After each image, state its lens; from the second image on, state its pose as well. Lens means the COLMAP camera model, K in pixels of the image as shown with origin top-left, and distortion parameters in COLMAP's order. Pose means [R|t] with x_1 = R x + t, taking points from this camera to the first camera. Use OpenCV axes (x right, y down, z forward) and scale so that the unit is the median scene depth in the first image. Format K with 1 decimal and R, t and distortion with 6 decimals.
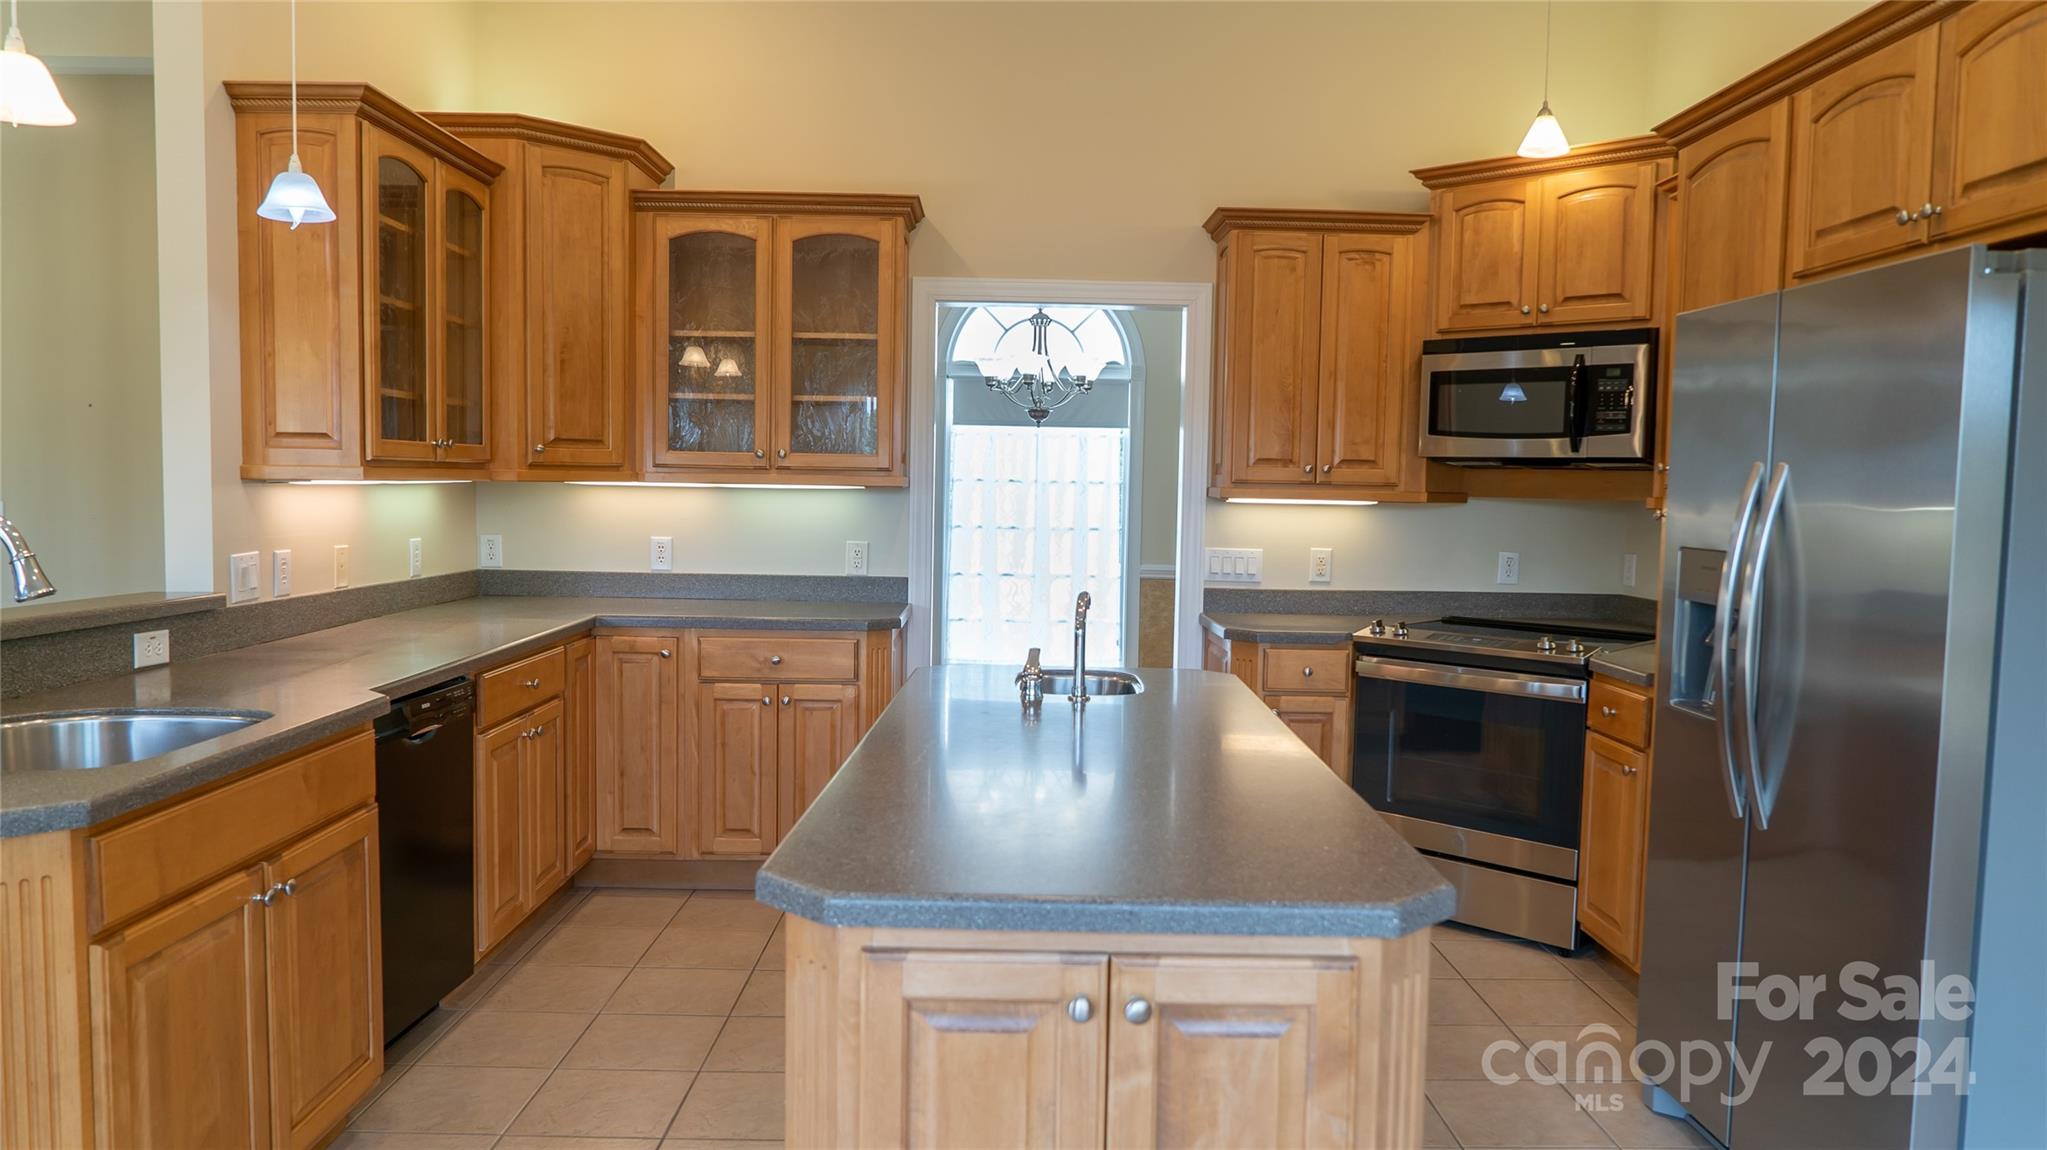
lens RADIAL K [[1330.1, 0, 1023.5], [0, 1330.1, 575.0], [0, 0, 1]] dist [0.025357, -0.003165]
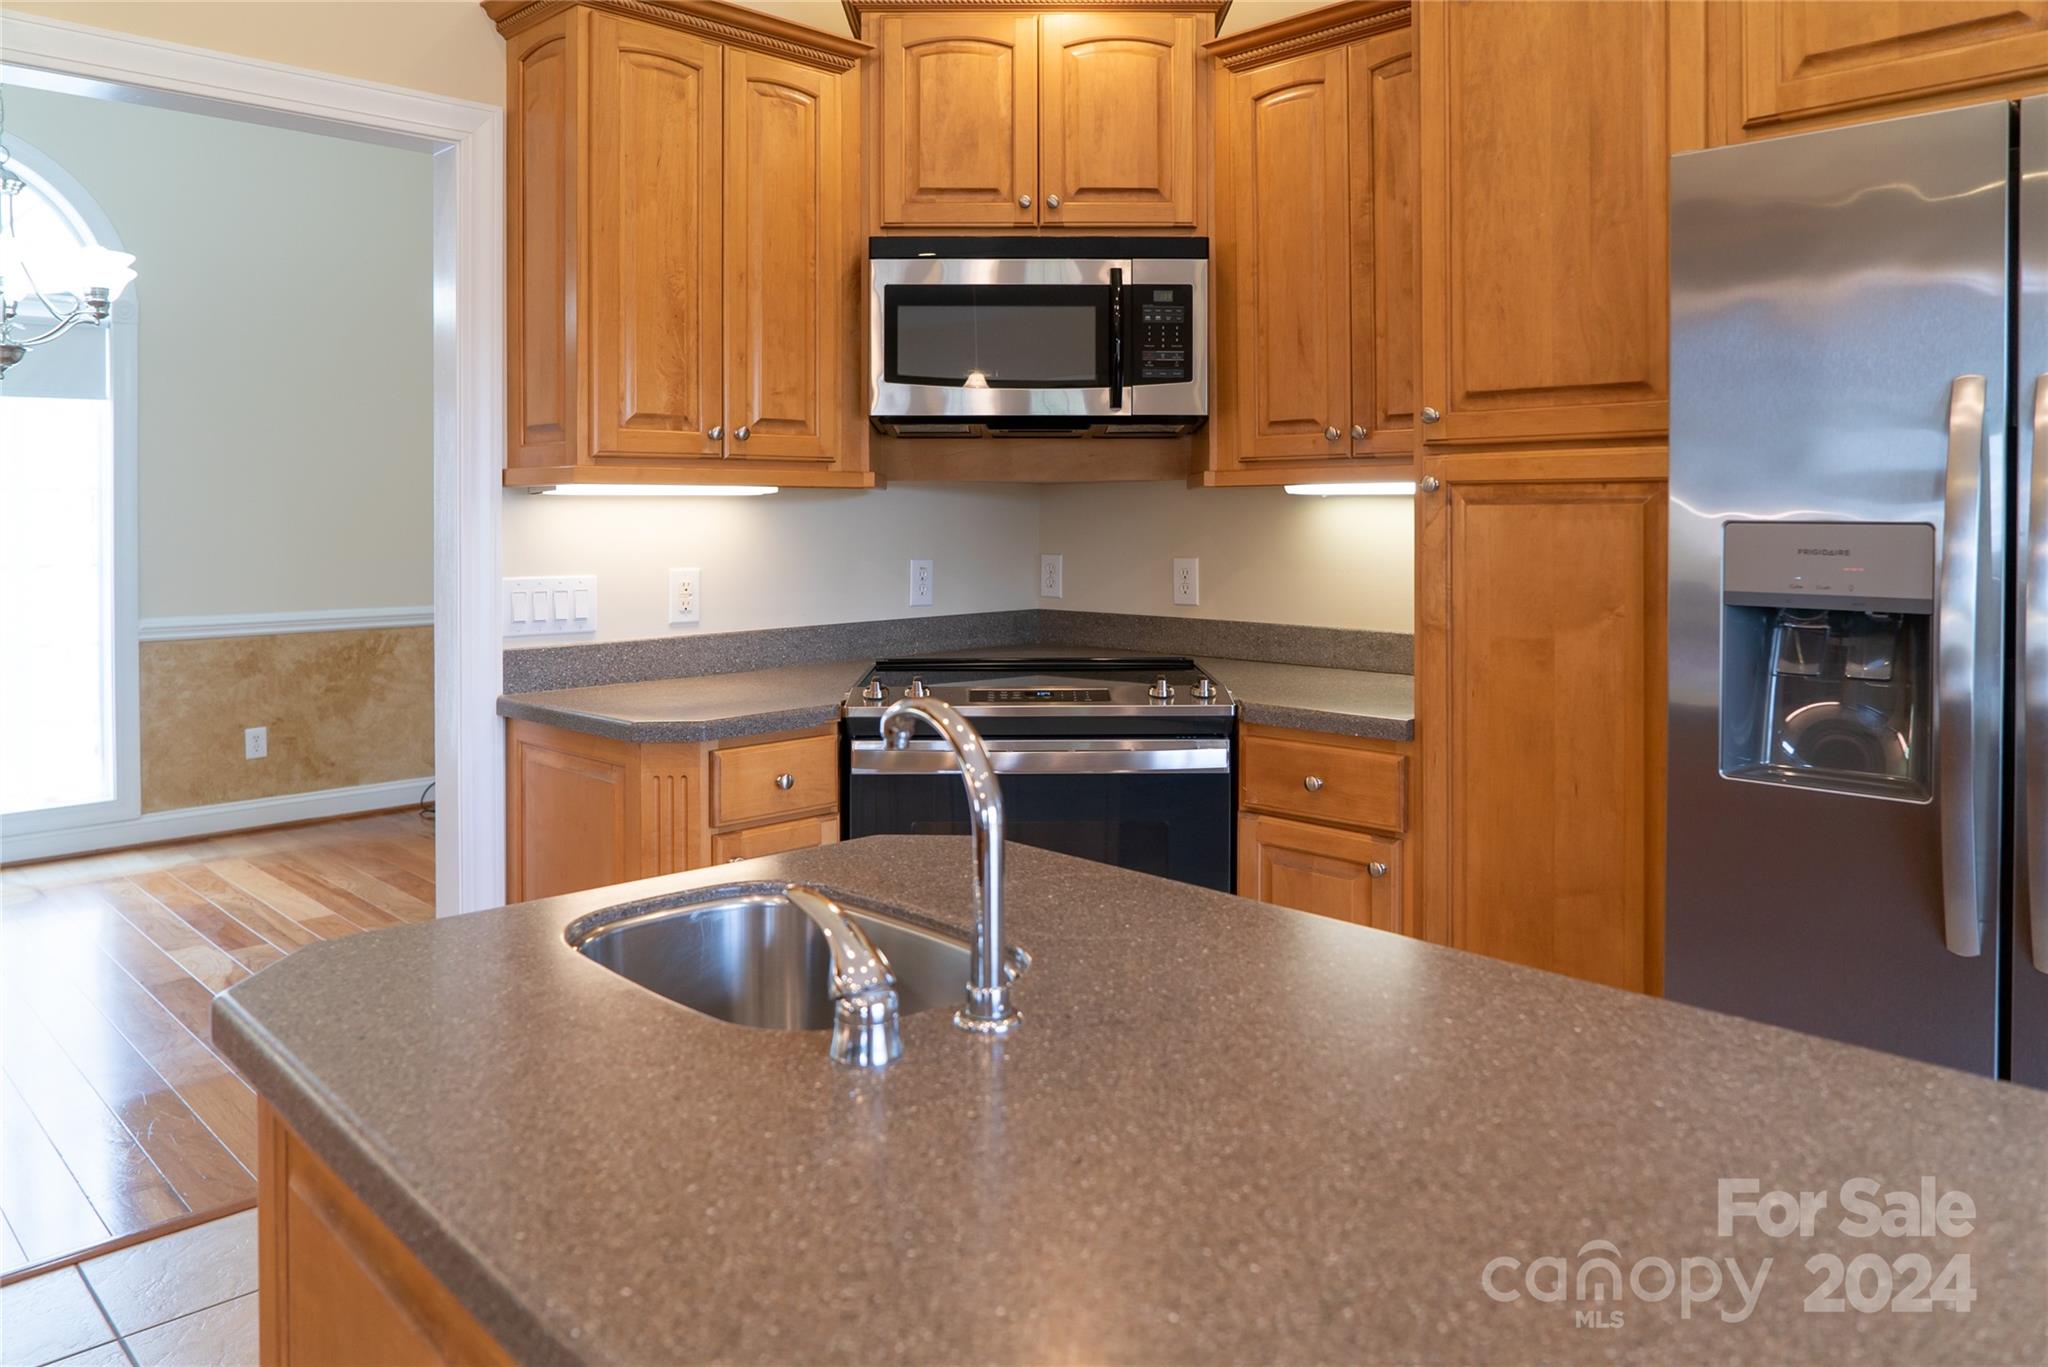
lens RADIAL K [[1434.9, 0, 1001.6], [0, 1434.9, 512.0], [0, 0, 1]] dist [-0.003679, 0.000105]
pose [[0.729566, -0.024073, 0.683486, -0.142993], [0.065221, 0.997275, -0.034492, -0.016033], [-0.680793, 0.069742, 0.729148, 0.499903]]
